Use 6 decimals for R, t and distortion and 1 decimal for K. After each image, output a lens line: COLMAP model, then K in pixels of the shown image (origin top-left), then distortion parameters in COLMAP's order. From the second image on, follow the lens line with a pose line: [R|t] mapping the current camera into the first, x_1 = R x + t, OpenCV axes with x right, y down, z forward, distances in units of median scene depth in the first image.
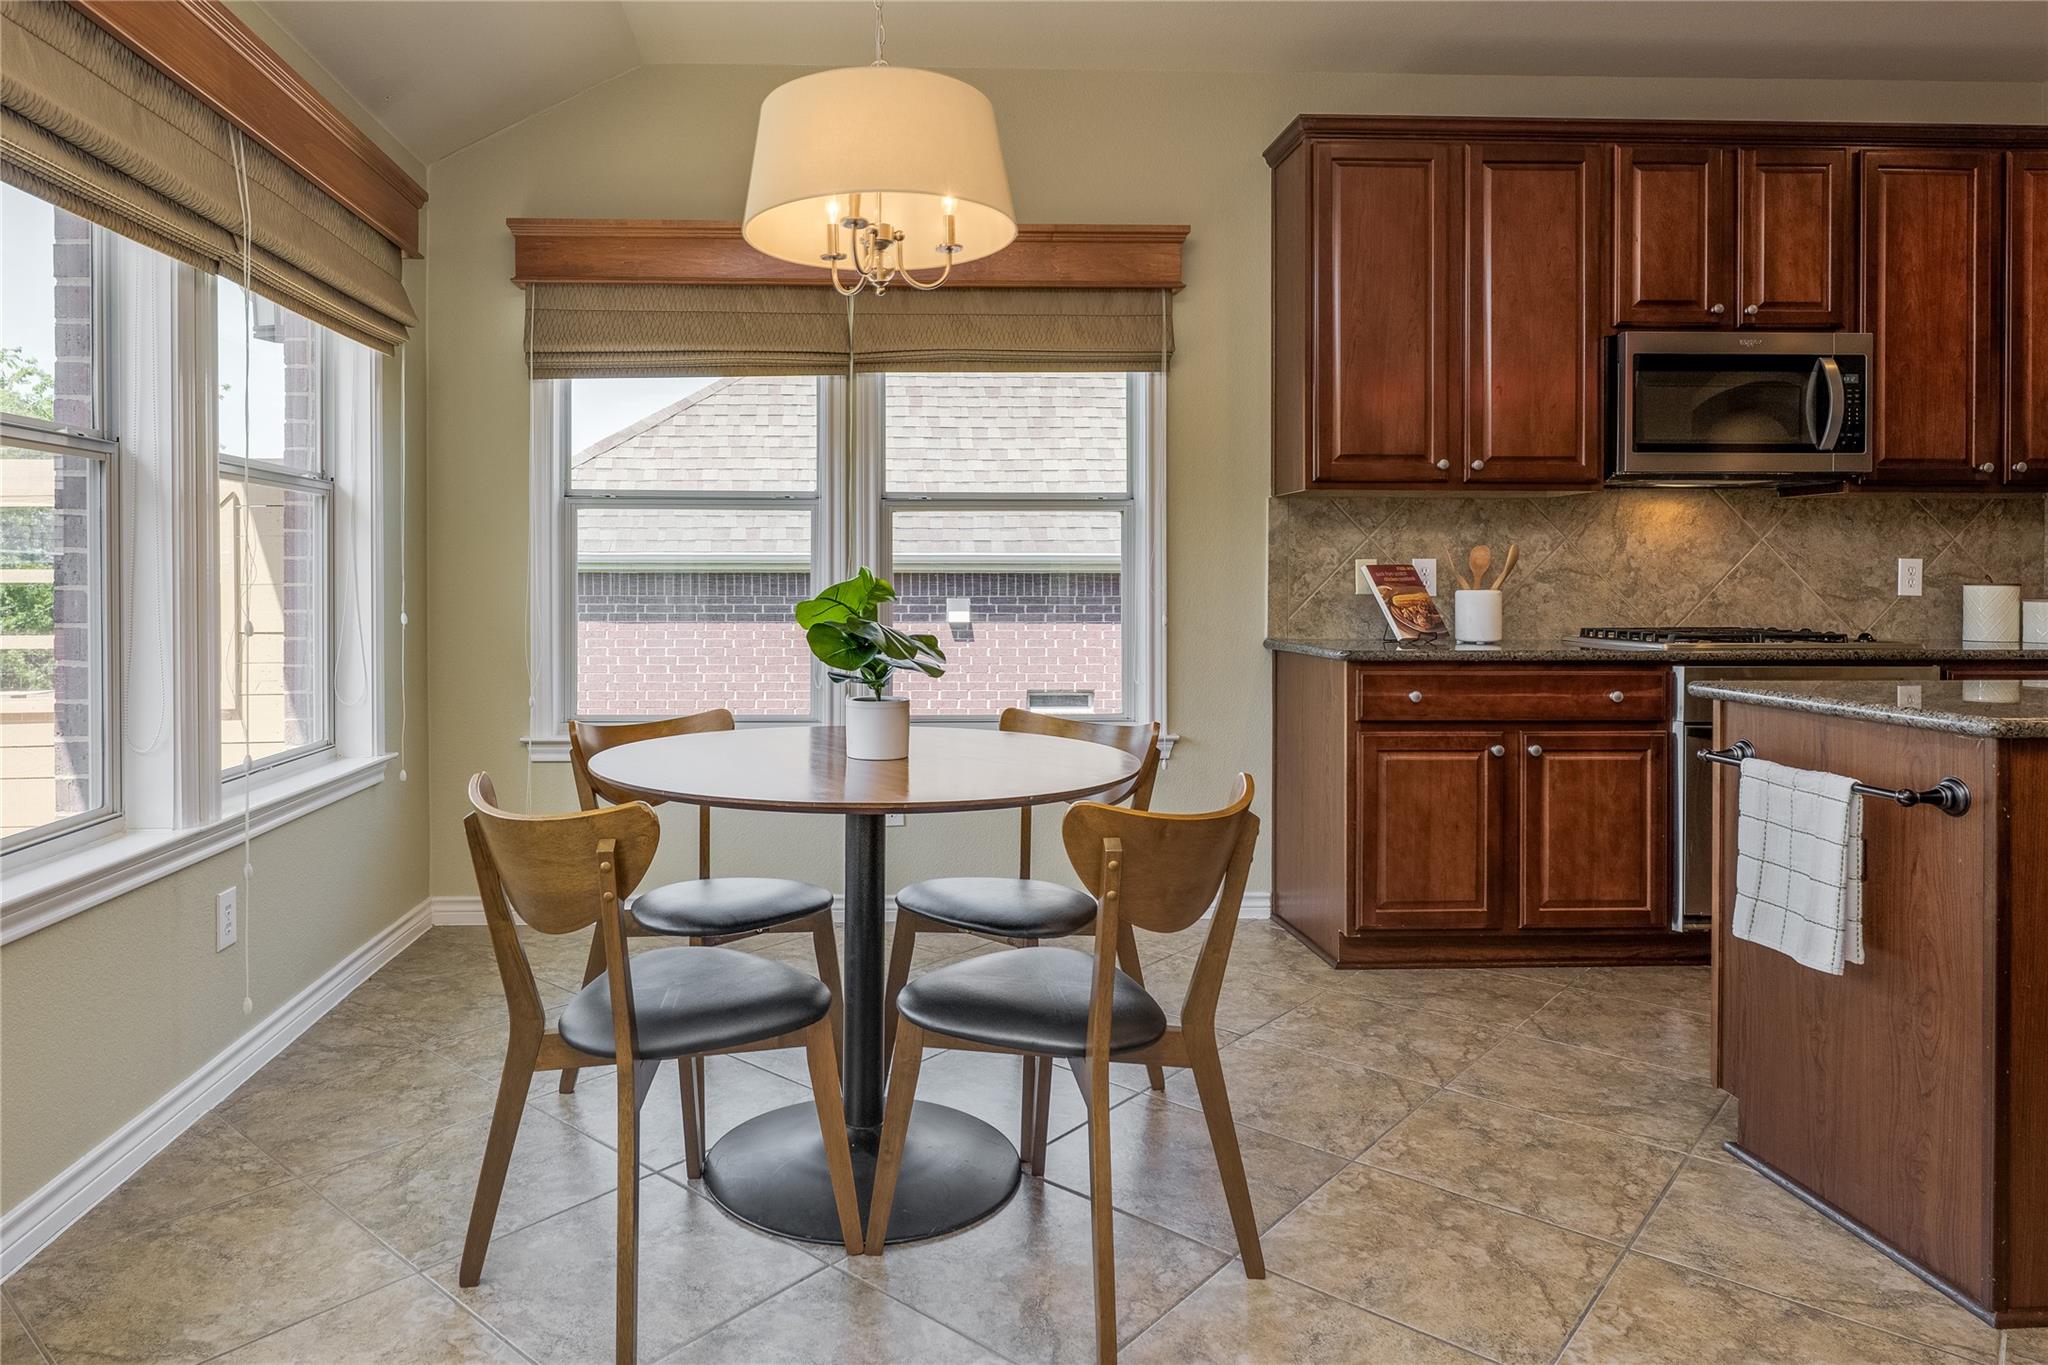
lens RADIAL K [[1267.1, 0, 902.6], [0, 1267.1, 588.3], [0, 0, 1]] dist [-0.001378, 0.002256]
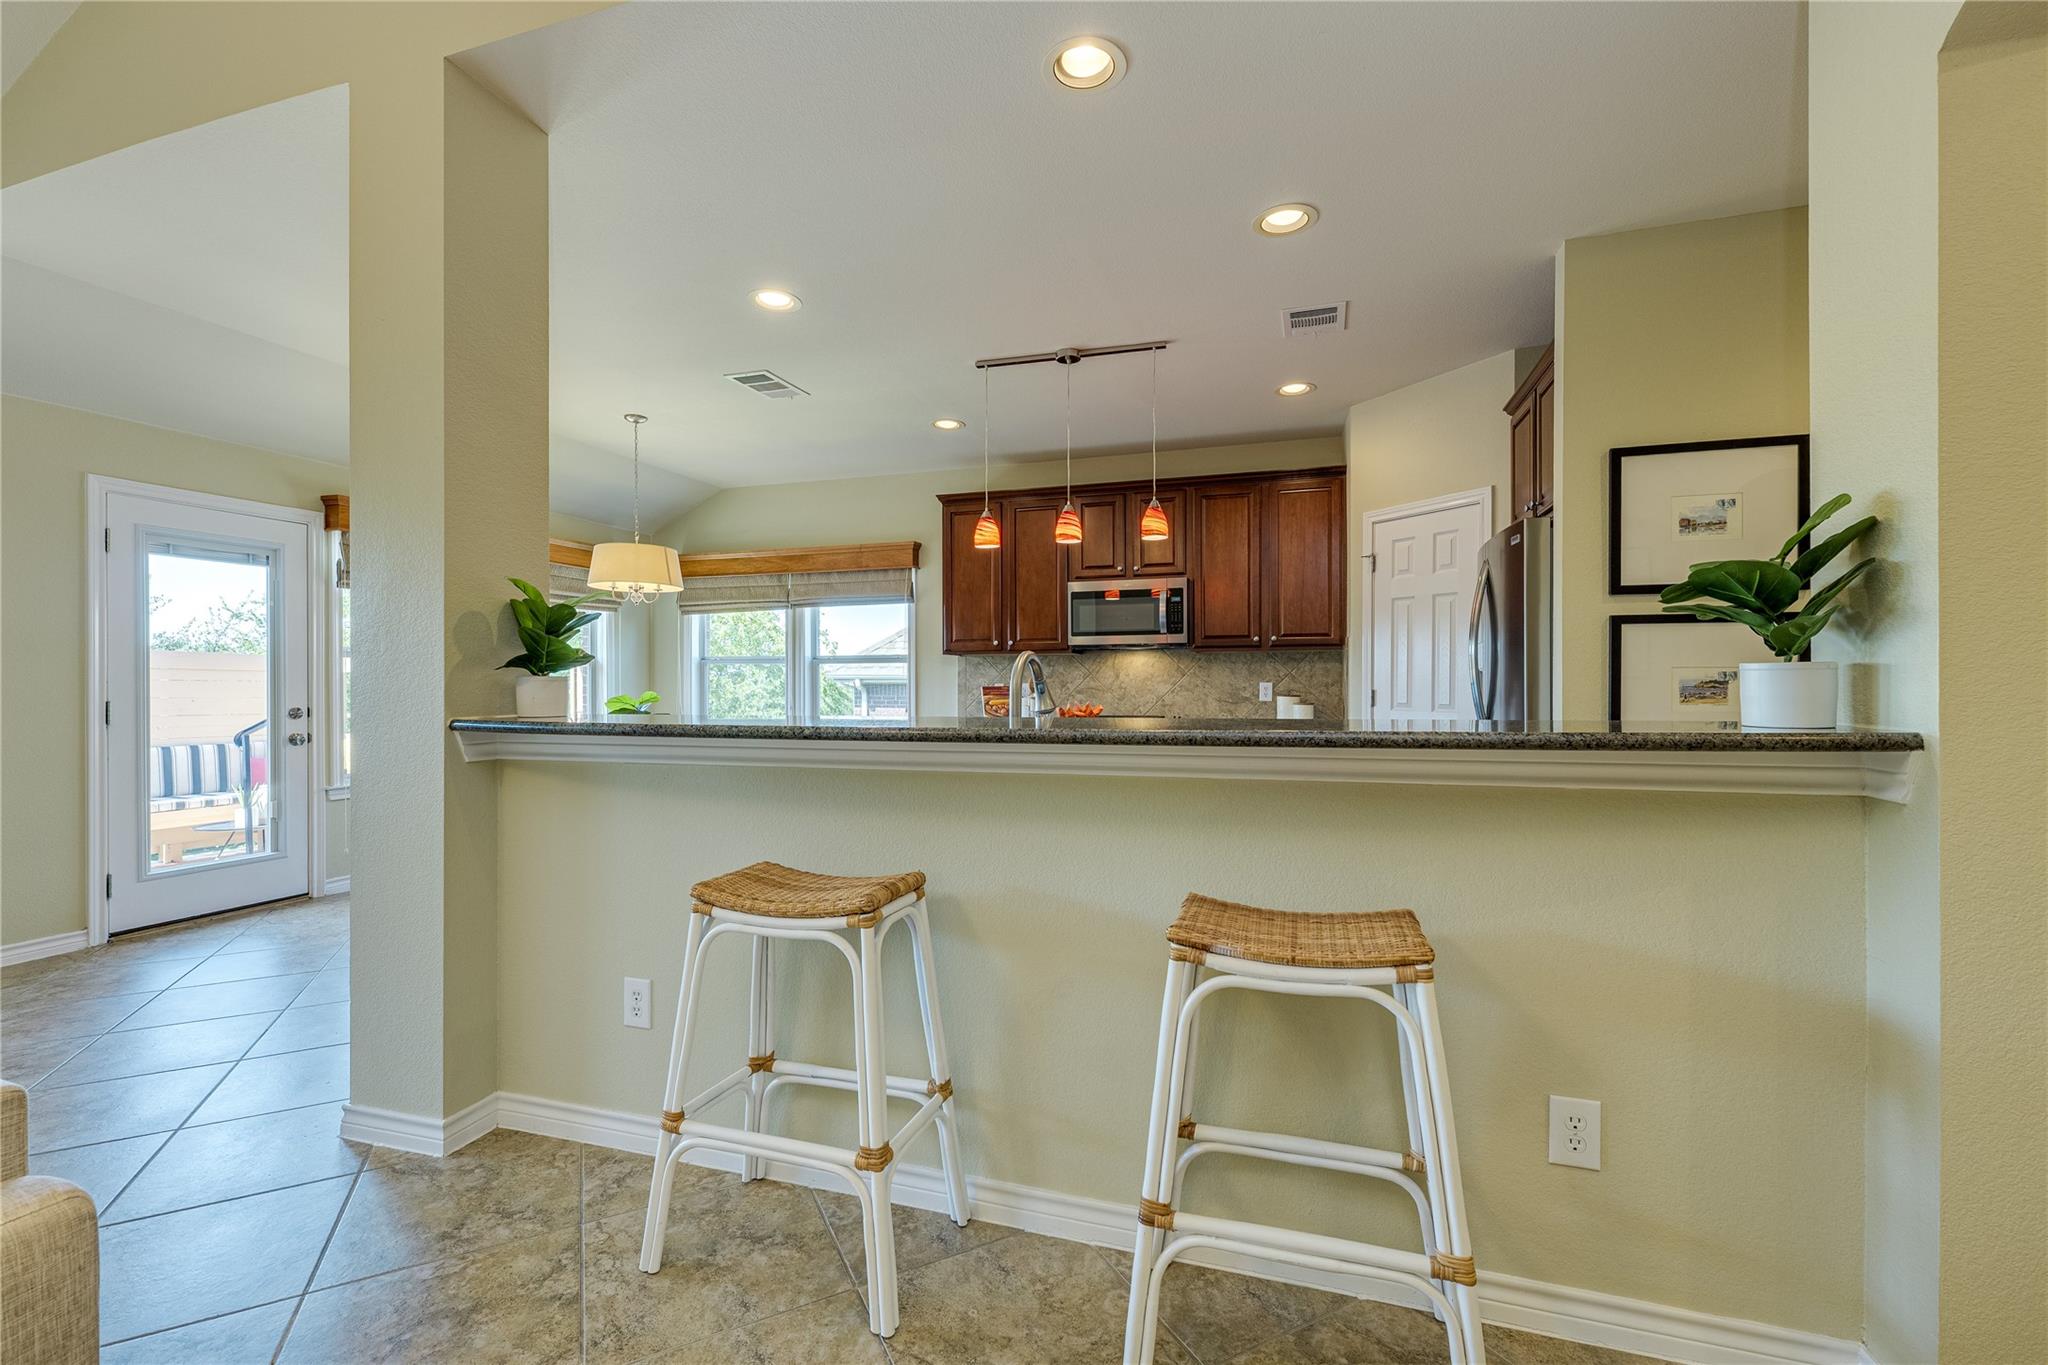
lens RADIAL K [[810.4, 0, 1004.7], [0, 810.4, 678.5], [0, 0, 1]] dist [0.001357, 0.000264]
pose [[0.945976, -0.004496, -0.324206, 0.892980], [-0.001235, 0.999847, -0.017470, -0.007932], [0.324235, 0.016926, 0.945825, -0.364133]]
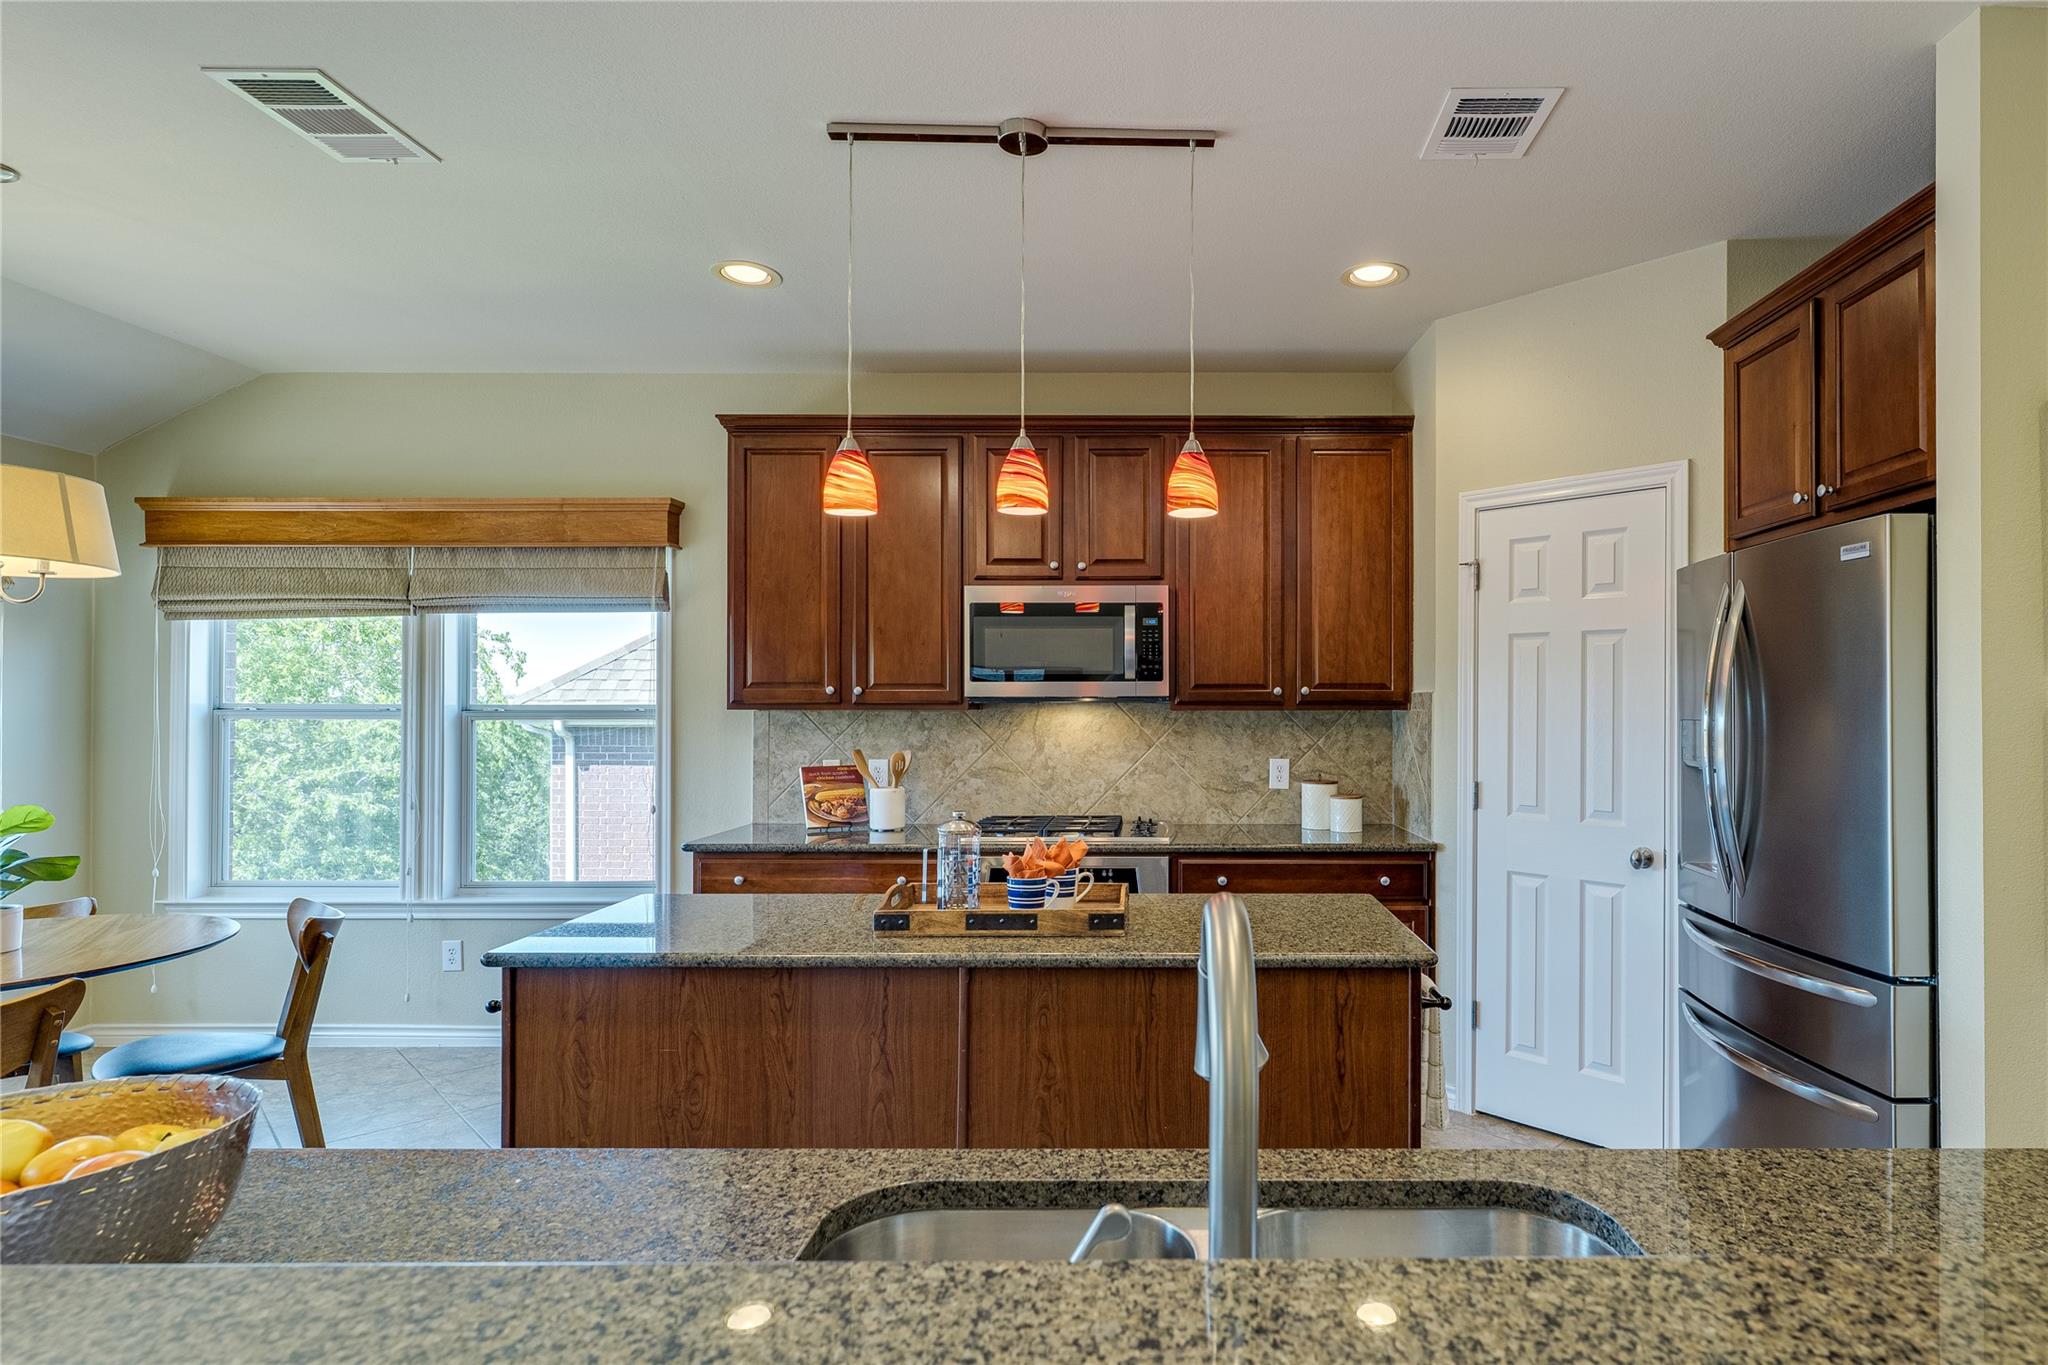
lens RADIAL K [[1042.0, 0, 1090.4], [0, 1042.0, 699.8], [0, 0, 1]] dist [0.002893, -0.002005]
pose [[0.999238, 0.000221, -0.039019, 0.708704], [-0.000932, 0.999834, -0.018211, -0.067948], [0.039009, 0.018234, 0.999072, -0.024940]]
